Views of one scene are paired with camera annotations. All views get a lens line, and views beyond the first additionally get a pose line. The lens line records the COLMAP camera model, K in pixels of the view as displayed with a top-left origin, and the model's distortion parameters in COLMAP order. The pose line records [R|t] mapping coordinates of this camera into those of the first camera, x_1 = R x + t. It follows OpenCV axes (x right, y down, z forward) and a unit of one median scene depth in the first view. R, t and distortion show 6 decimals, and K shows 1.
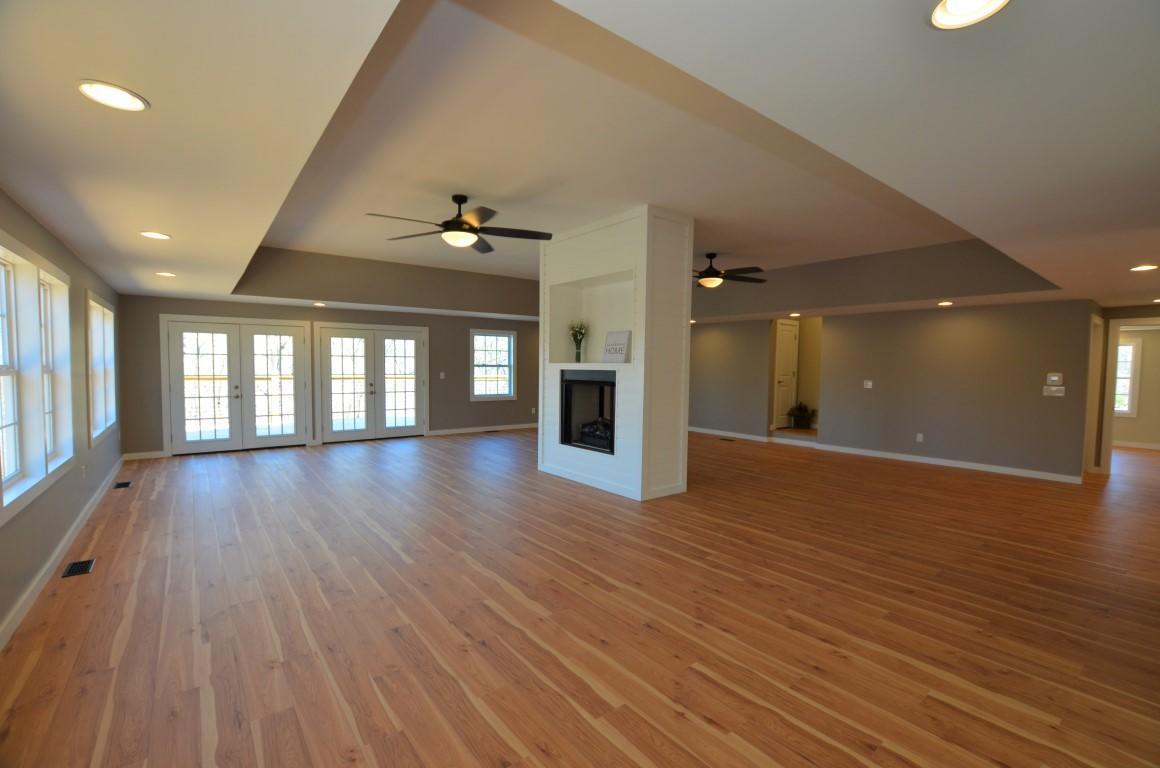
lens RADIAL K [[516.7, 0, 580.0], [0, 516.7, 384.0], [0, 0, 1]] dist [-0.033784, -0.000343]
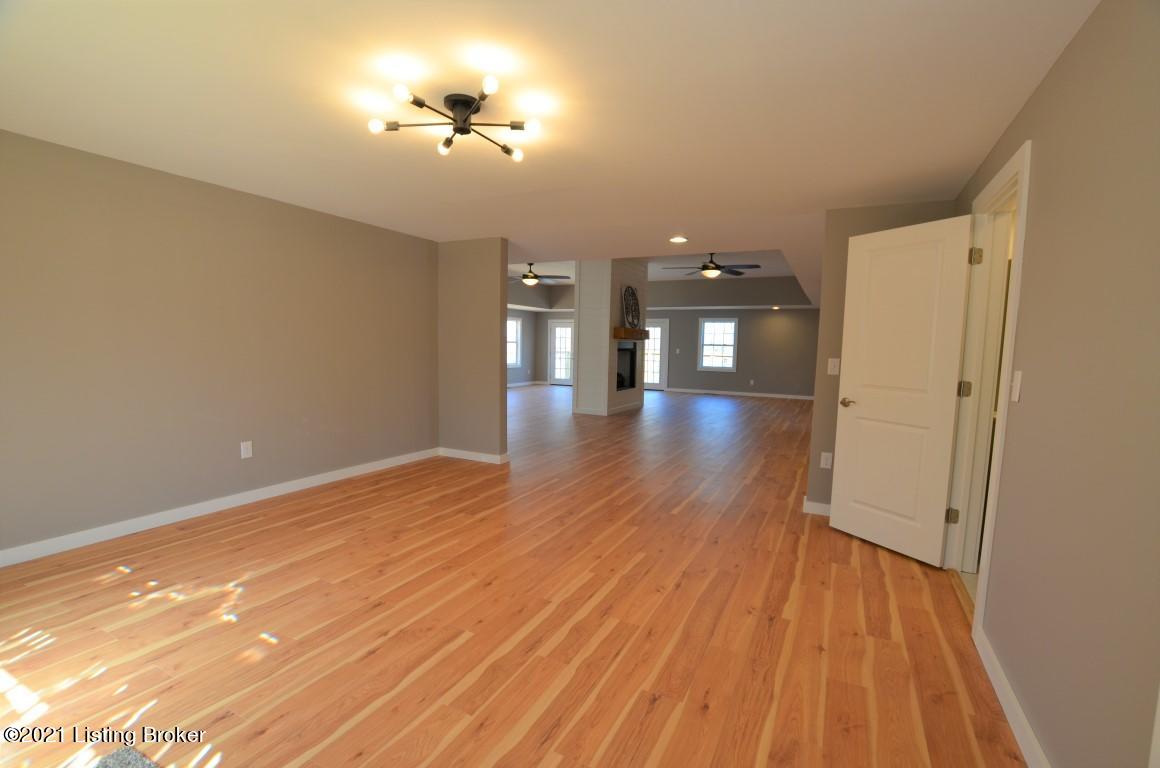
lens RADIAL K [[516.7, 0, 580.0], [0, 516.7, 384.0], [0, 0, 1]] dist [-0.033784, -0.000343]
pose [[0.427042, 0.069692, -0.901542, 0.943971], [-0.051941, 0.997270, 0.052489, 0.013817], [0.902739, 0.024412, 0.429496, 0.133574]]
